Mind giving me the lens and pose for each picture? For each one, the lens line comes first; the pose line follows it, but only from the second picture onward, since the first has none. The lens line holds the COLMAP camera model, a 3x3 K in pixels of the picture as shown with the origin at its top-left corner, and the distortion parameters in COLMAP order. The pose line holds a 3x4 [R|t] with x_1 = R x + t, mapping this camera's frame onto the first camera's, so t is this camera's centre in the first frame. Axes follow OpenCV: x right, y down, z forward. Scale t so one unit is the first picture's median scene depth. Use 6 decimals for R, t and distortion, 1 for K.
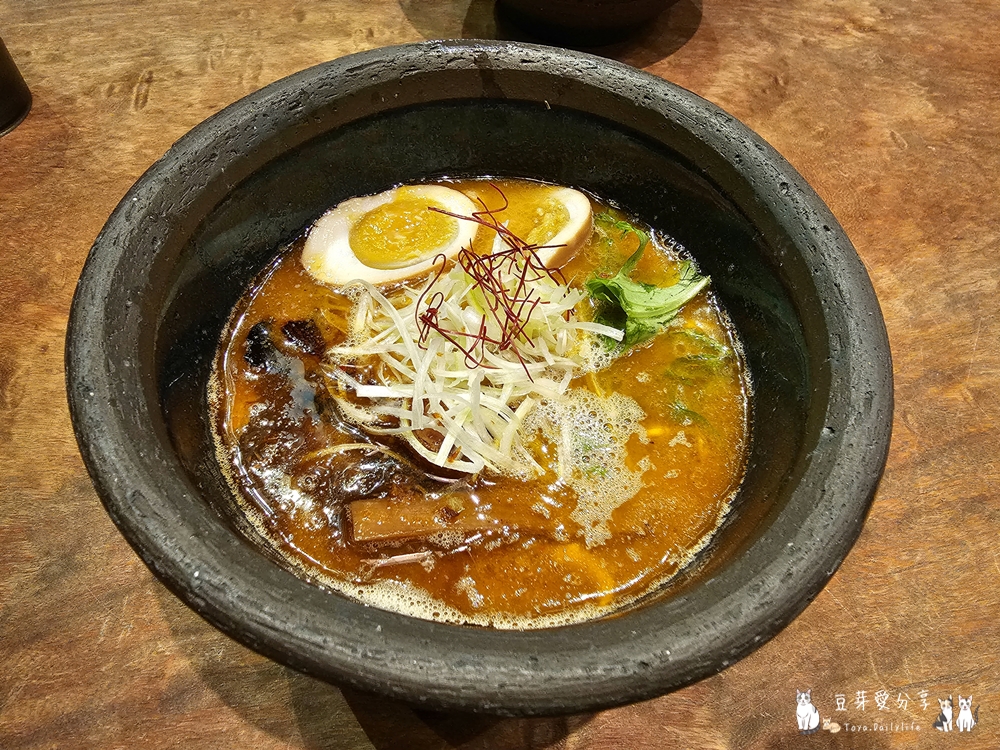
lens RADIAL K [[664.7, 0, 486.7], [0, 664.7, 374.9], [0, 0, 1]] dist [-0.000008, 0.002655]
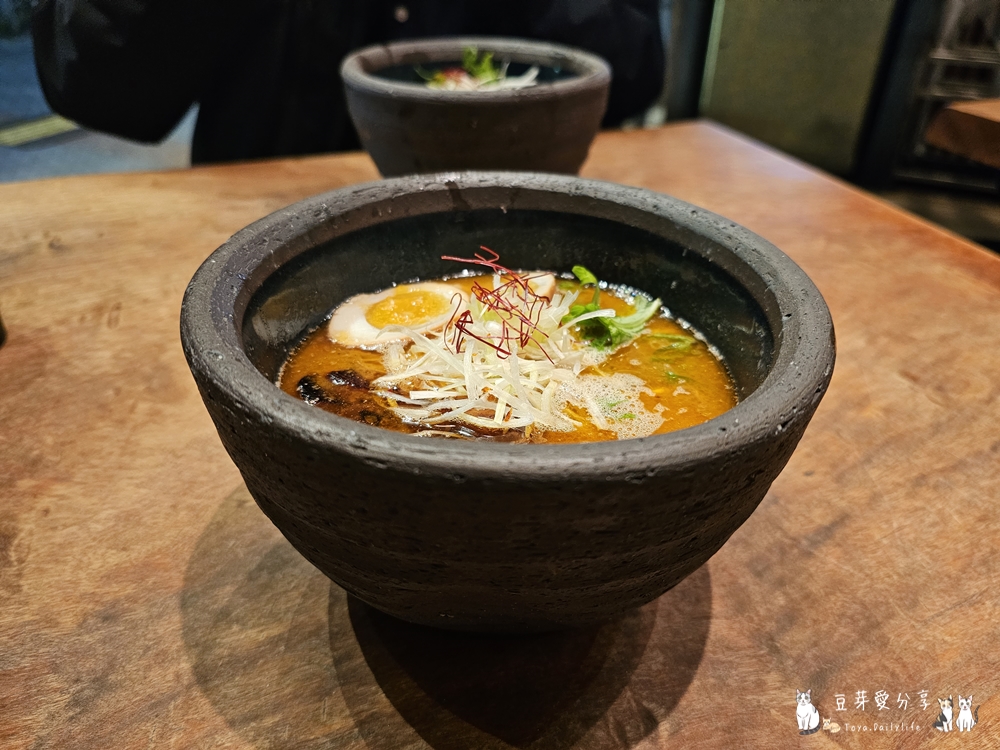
lens RADIAL K [[672.7, 0, 500.0], [0, 672.7, 375.0], [0, 0, 1]] dist [-0.013996, -0.005117]
pose [[0.973133, -0.152277, 0.172697, -0.182740], [0.205449, 0.912885, -0.352748, 0.334998], [-0.103937, 0.378751, 0.919644, -0.084046]]
